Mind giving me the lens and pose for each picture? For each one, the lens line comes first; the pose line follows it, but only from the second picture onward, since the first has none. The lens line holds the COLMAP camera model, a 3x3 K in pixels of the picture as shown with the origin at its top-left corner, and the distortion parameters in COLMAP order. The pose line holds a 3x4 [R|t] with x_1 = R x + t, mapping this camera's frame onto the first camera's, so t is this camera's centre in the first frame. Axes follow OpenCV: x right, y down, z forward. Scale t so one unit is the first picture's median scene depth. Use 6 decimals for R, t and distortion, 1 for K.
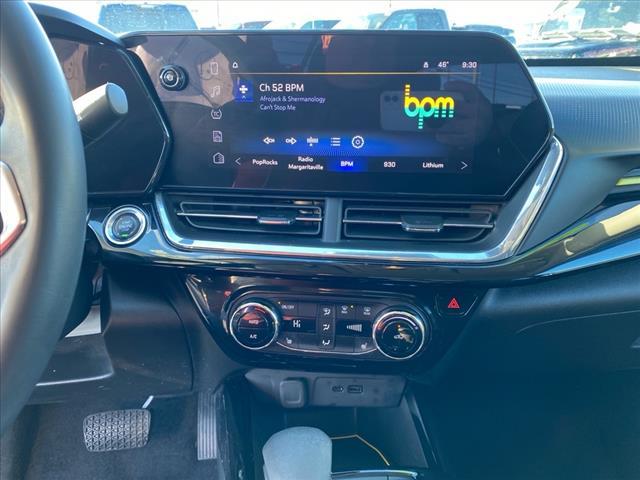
lens RADIAL K [[504.2, 0, 320.0], [0, 504.2, 240.0], [0, 0, 1]] dist [0.101903, -0.003497]
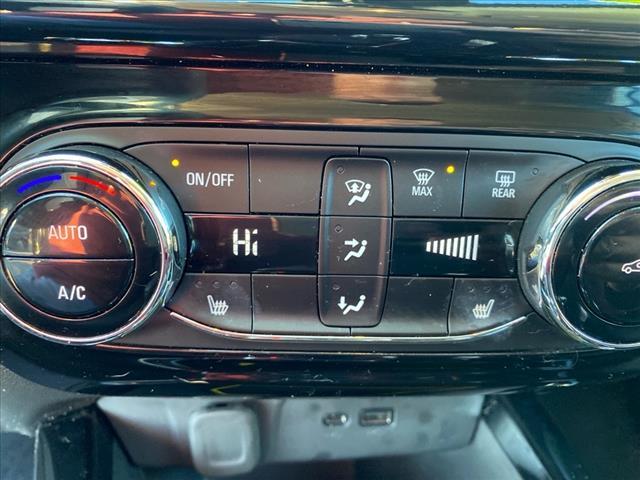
lens RADIAL K [[519.0, 0, 320.0], [0, 519.0, 240.0], [0, 0, 1]] dist [-0.001116, -0.004721]
pose [[0.985368, -0.027445, 0.168216, -0.053108], [0.018641, 0.998383, 0.053696, 0.150269], [-0.169418, -0.049774, 0.984287, 0.719540]]
